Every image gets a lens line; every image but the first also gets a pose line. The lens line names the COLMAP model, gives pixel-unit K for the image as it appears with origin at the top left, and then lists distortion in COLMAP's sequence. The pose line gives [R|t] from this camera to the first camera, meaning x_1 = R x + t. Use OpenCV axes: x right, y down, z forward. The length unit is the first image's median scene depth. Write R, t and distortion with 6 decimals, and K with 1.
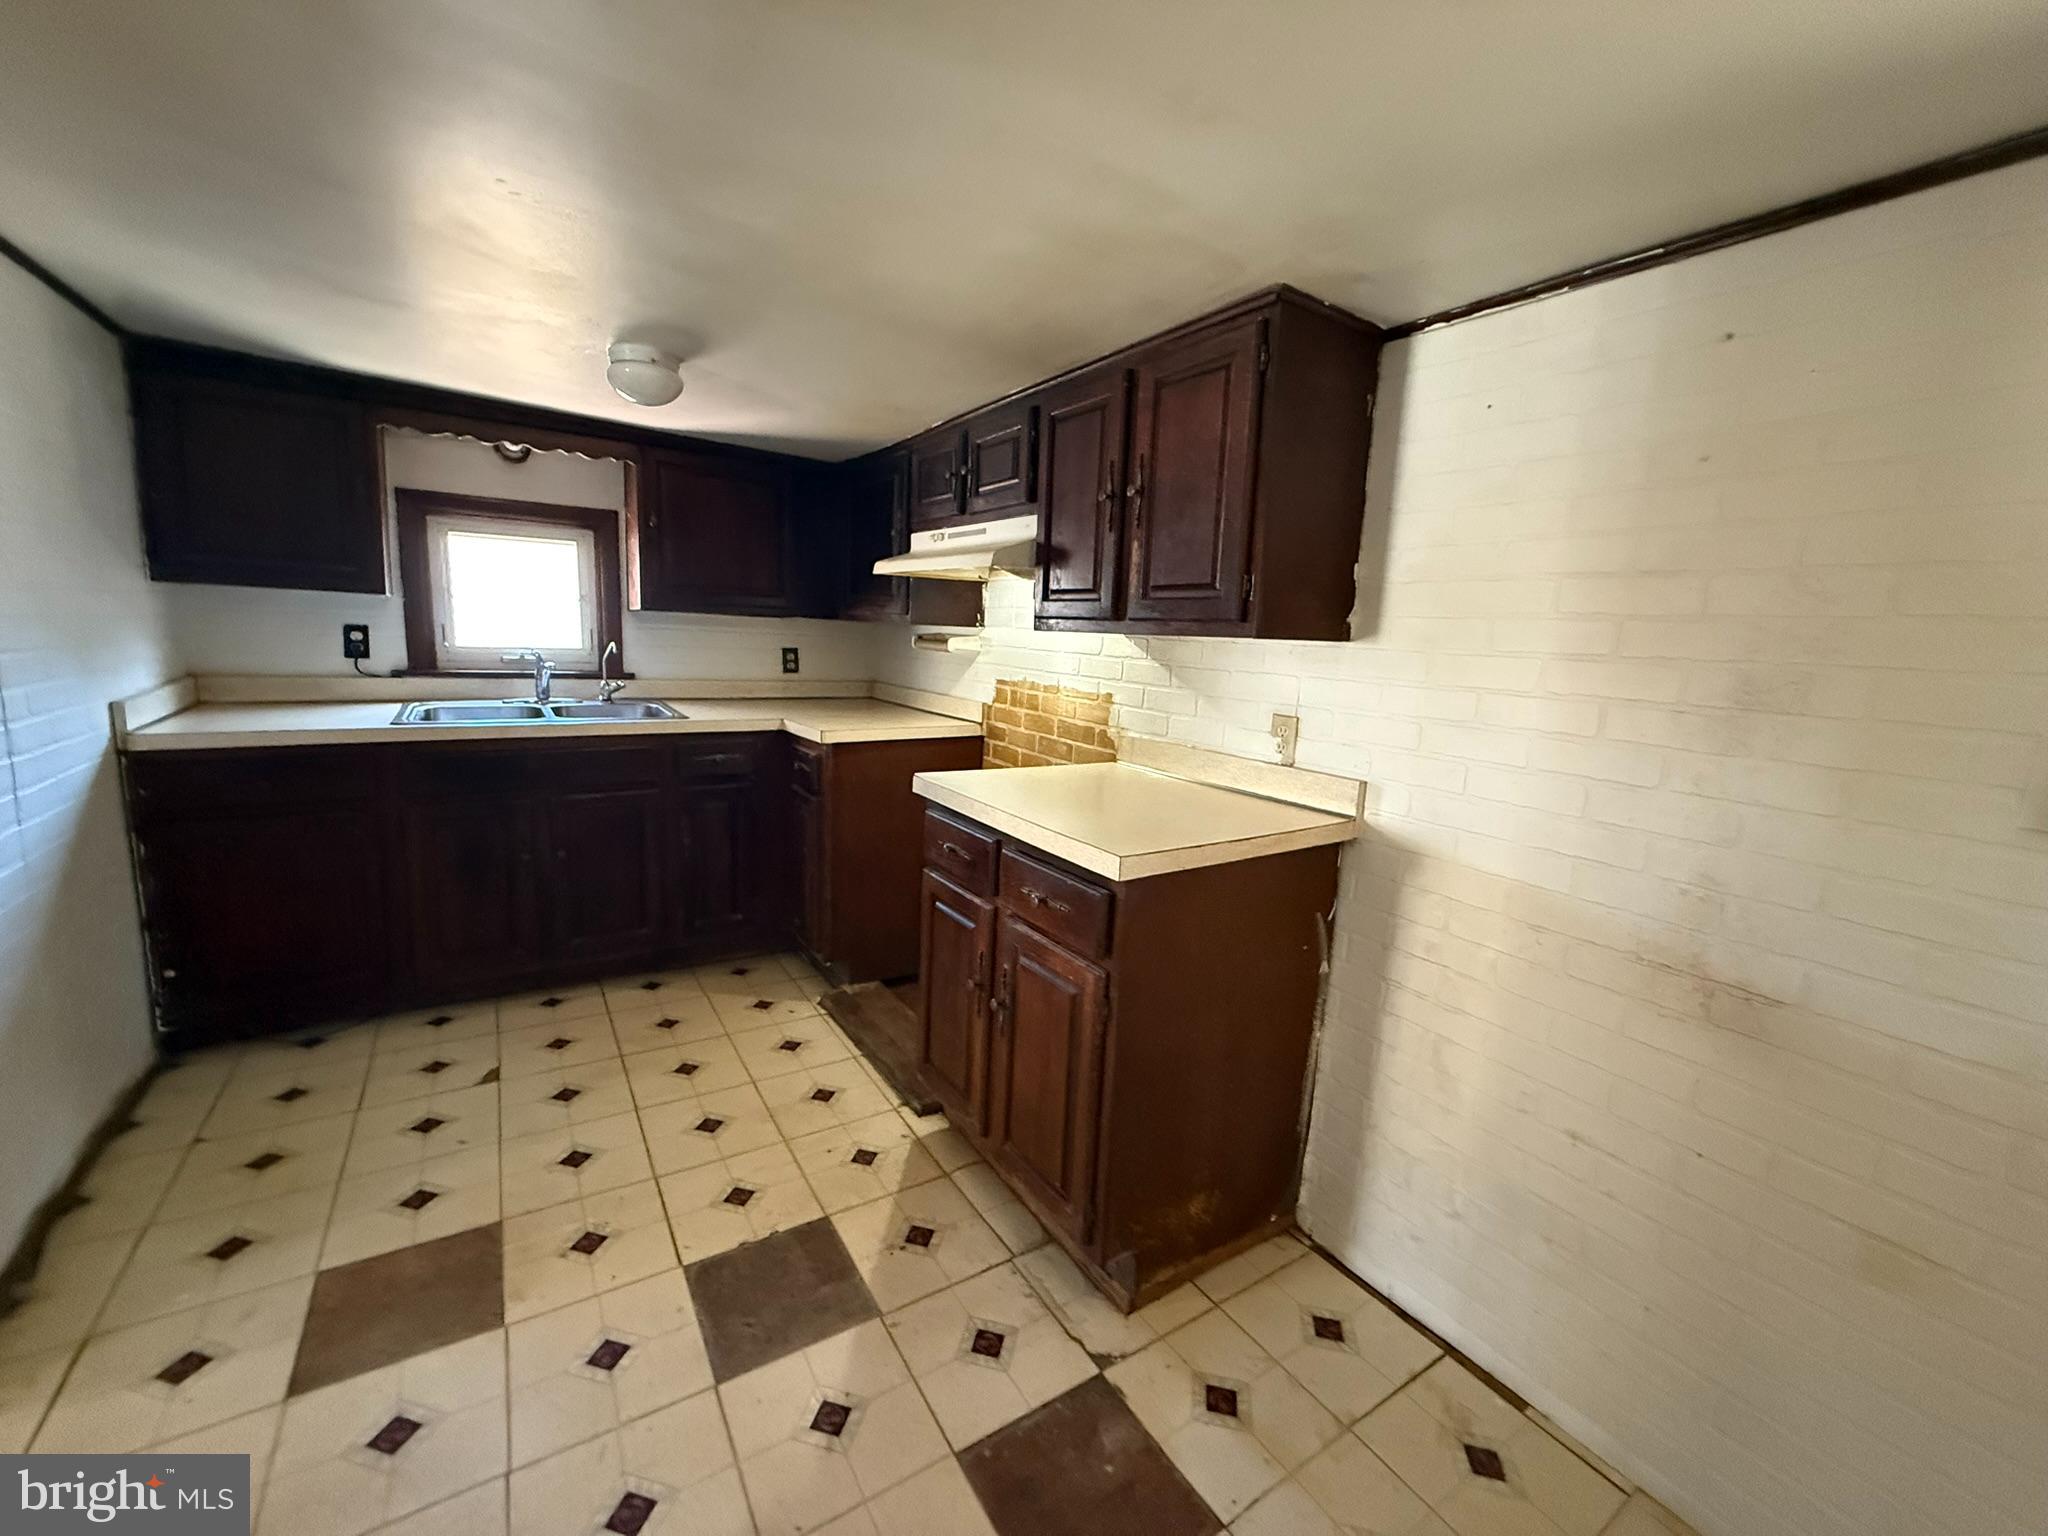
lens RADIAL K [[818.6, 0, 1024.3], [0, 818.6, 765.3], [0, 0, 1]] dist [-0.005567, 0.000367]
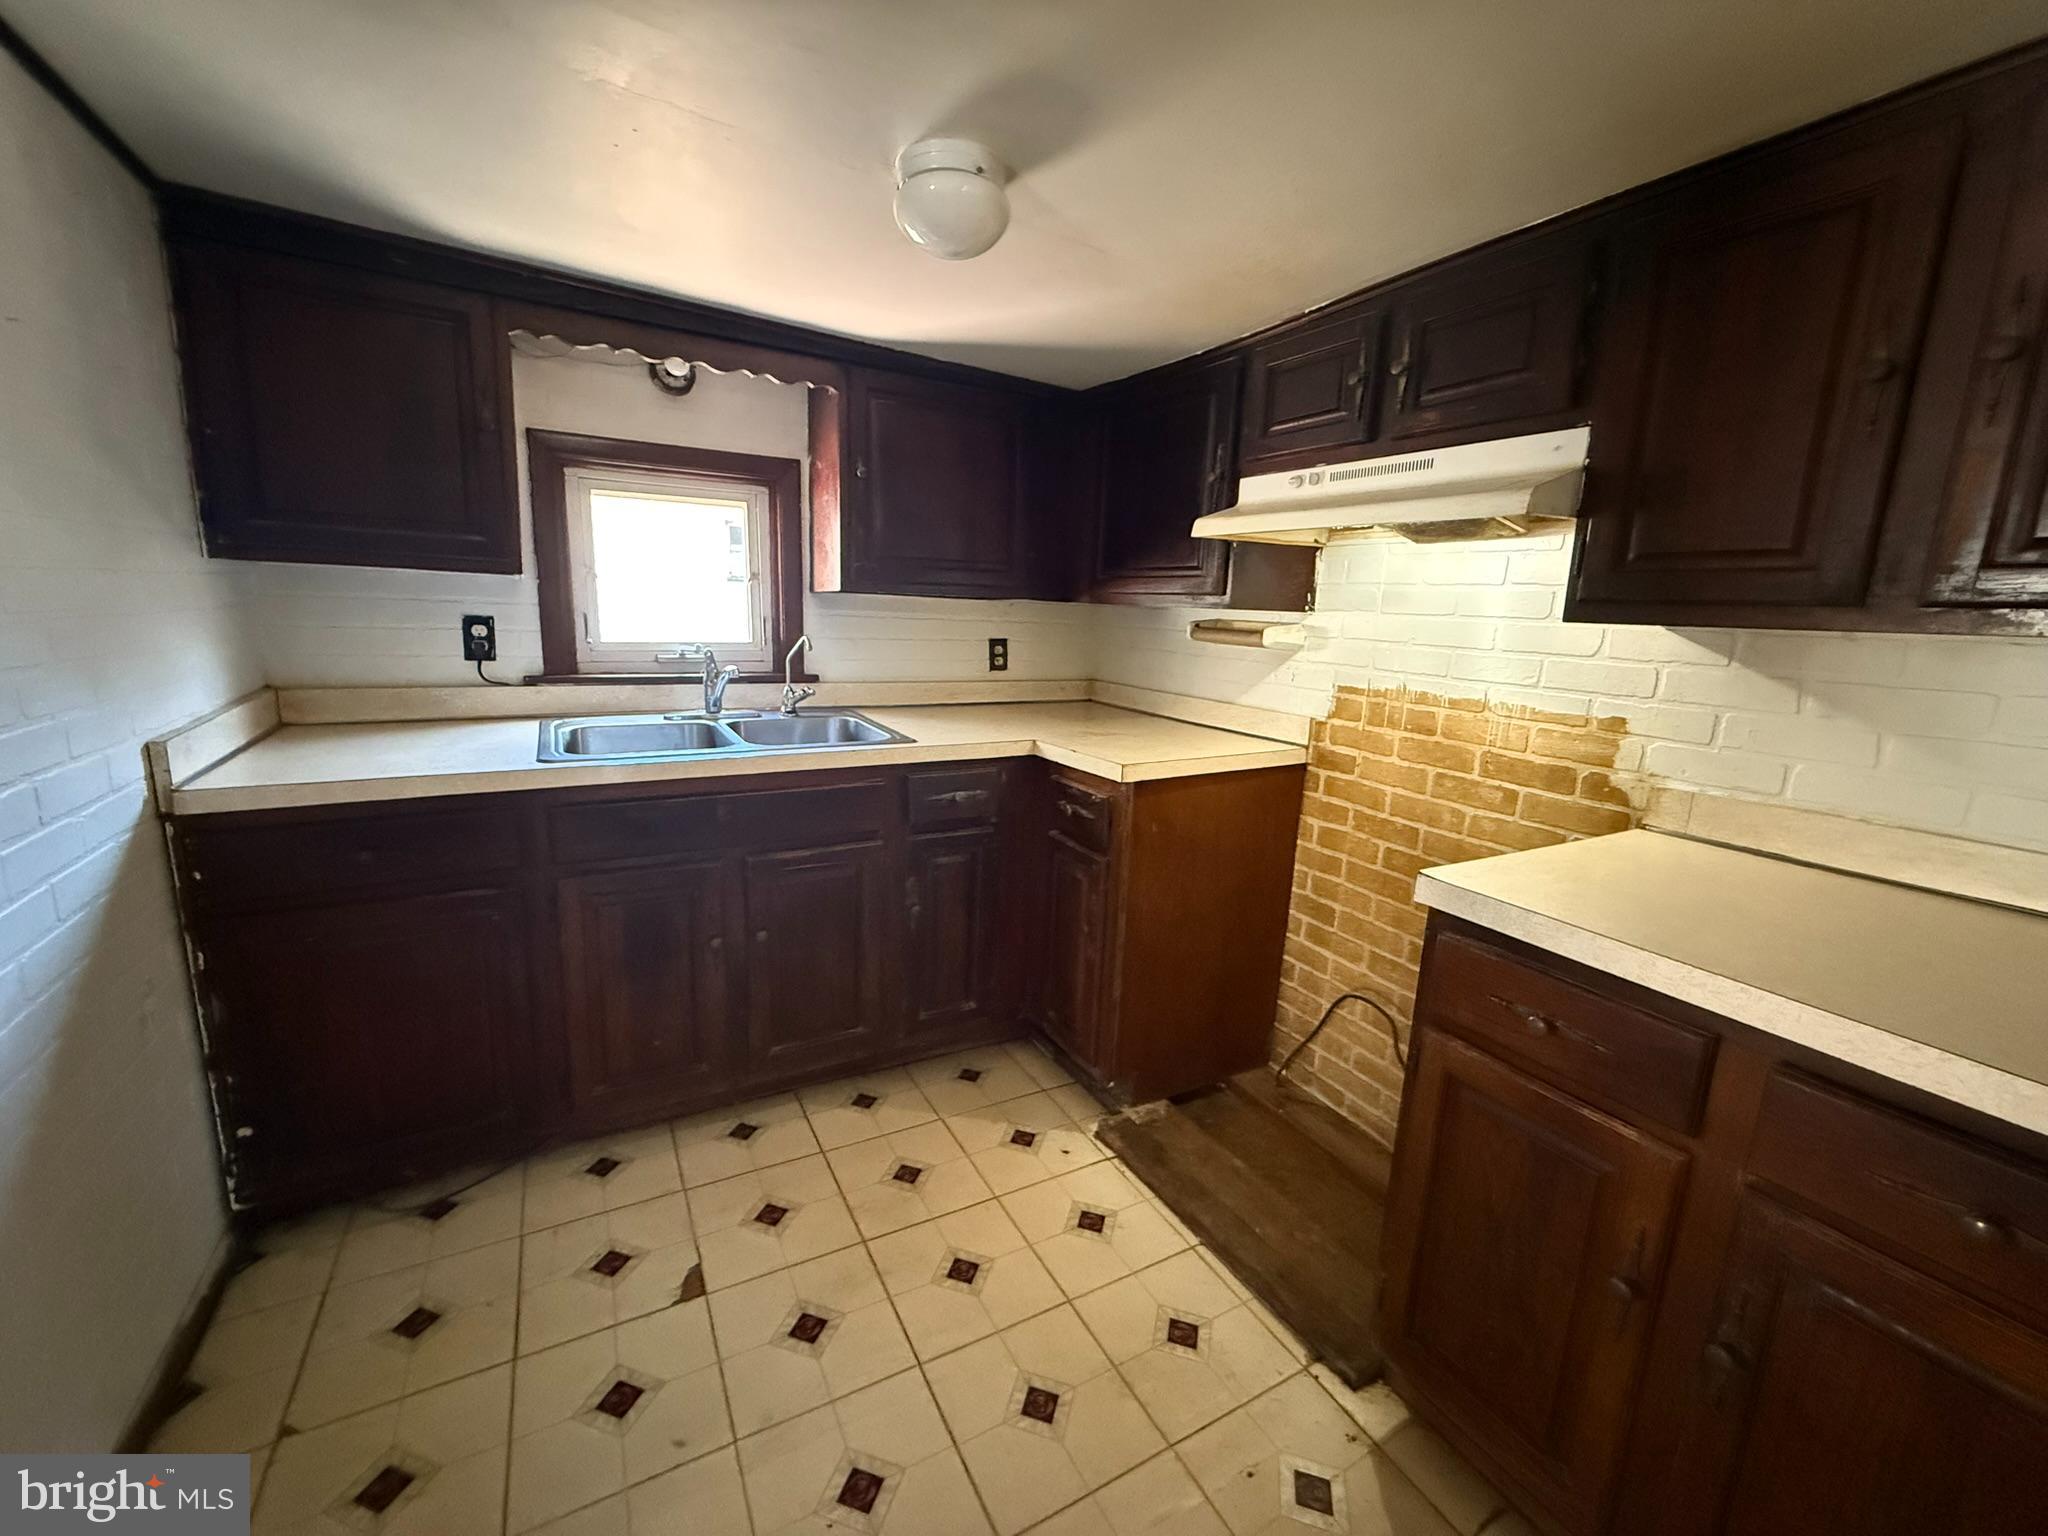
lens RADIAL K [[818.6, 0, 1024.3], [0, 818.6, 765.5], [0, 0, 1]] dist [-0.005567, 0.000367]
pose [[0.997675, 0.004798, -0.067978, -0.279313], [-0.002860, 0.999588, 0.028576, -0.060157], [0.068087, -0.028315, 0.997278, 0.295288]]
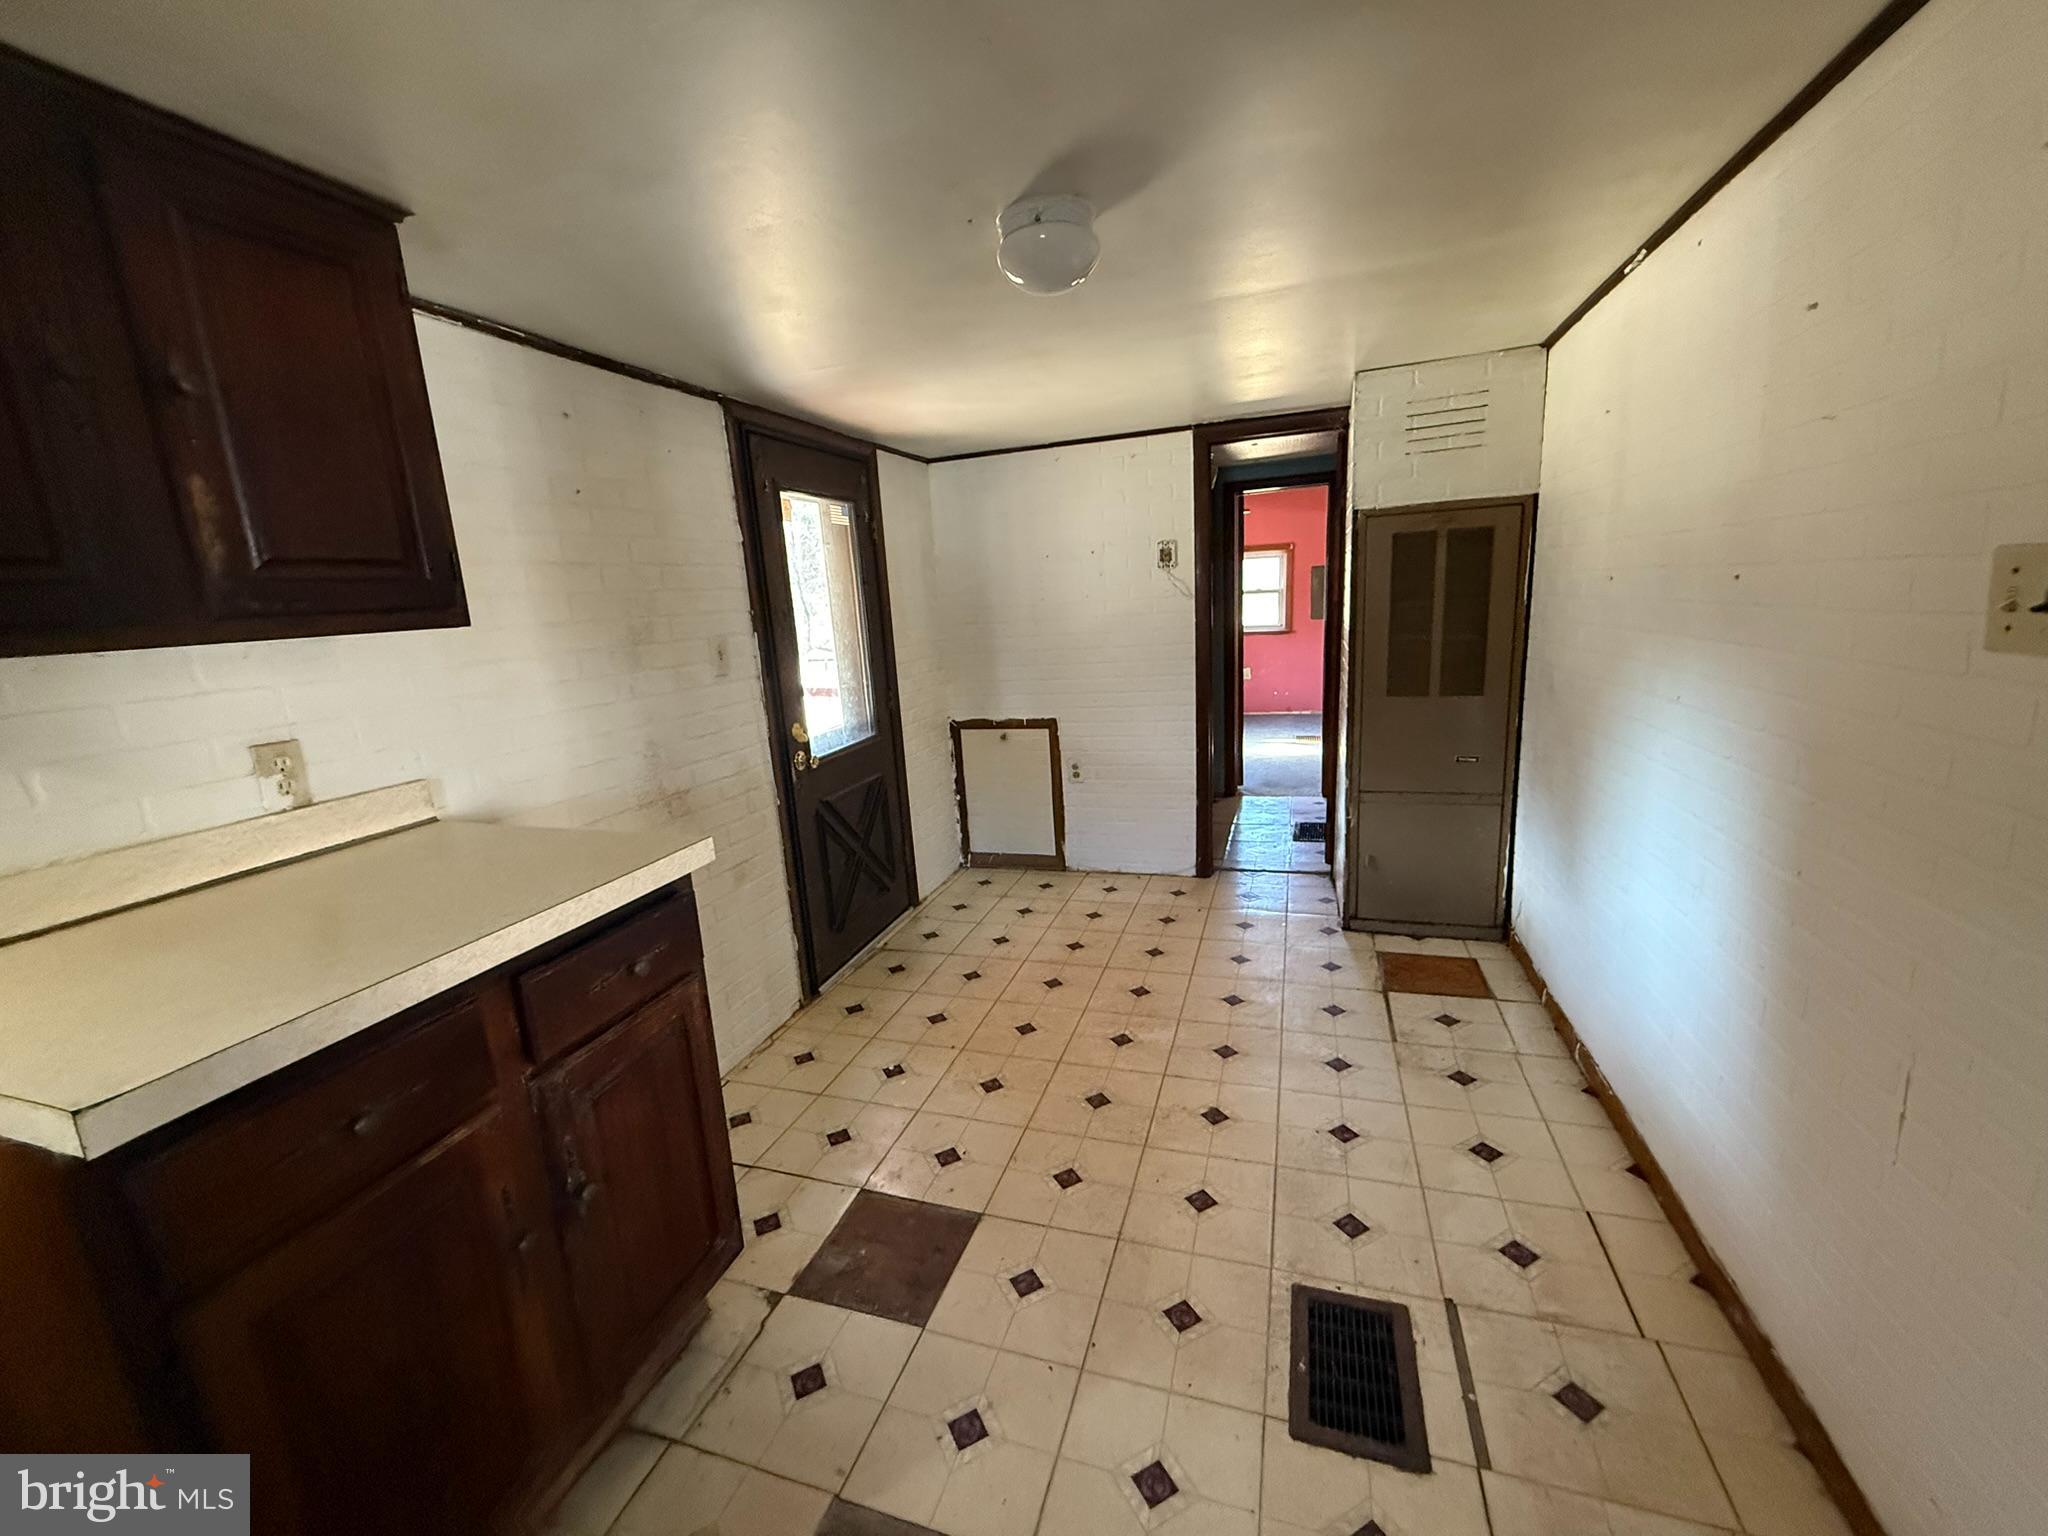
lens RADIAL K [[818.6, 0, 1019.9], [0, 818.6, 767.1], [0, 0, 1]] dist [-0.005567, 0.000367]
pose [[-0.630858, -0.173621, 0.756223, -0.651510], [0.147491, 0.930037, 0.336568, -0.188443], [-0.761751, 0.323863, -0.561114, 0.925827]]
